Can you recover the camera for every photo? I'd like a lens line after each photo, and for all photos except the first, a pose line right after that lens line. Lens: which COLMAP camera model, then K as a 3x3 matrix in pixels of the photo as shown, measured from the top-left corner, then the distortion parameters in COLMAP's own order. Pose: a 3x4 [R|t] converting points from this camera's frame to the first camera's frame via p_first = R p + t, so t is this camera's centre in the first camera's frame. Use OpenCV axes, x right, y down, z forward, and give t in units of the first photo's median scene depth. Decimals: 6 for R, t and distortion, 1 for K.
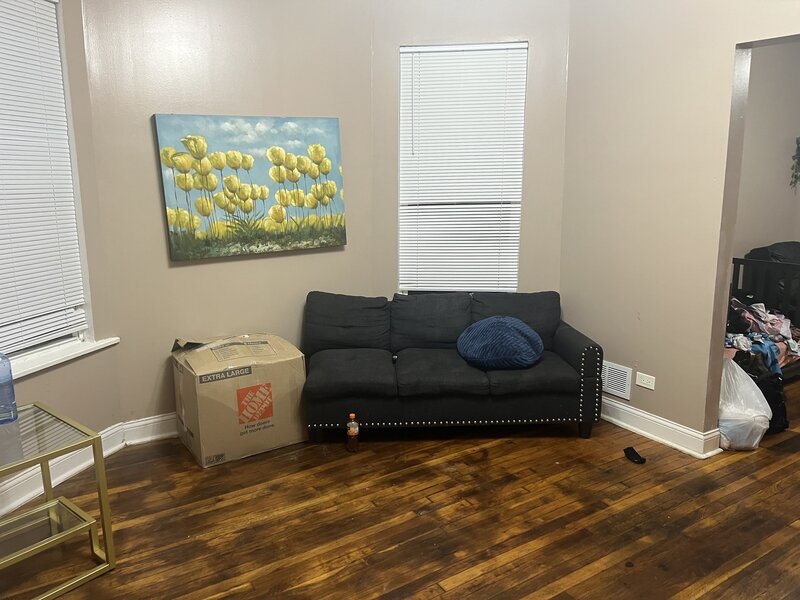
lens RADIAL K [[601.7, 0, 398.8], [0, 601.7, 296.1], [0, 0, 1]] dist [0.056472, -0.065091]
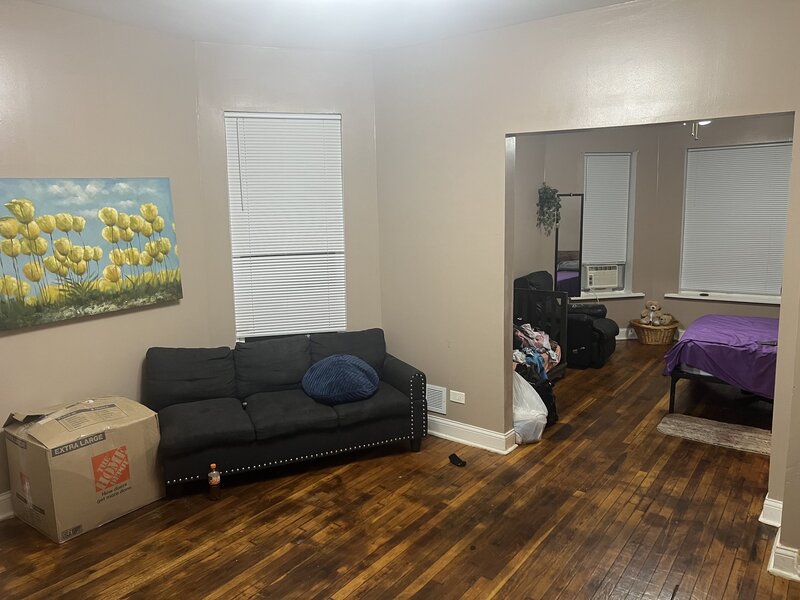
lens RADIAL K [[601.7, 0, 399.2], [0, 601.7, 296.6], [0, 0, 1]] dist [0.056472, -0.065091]
pose [[0.934535, -0.059872, 0.350798, -0.124111], [0.073526, 0.996962, -0.025722, -0.042019], [-0.348192, 0.049831, 0.936098, -0.110277]]
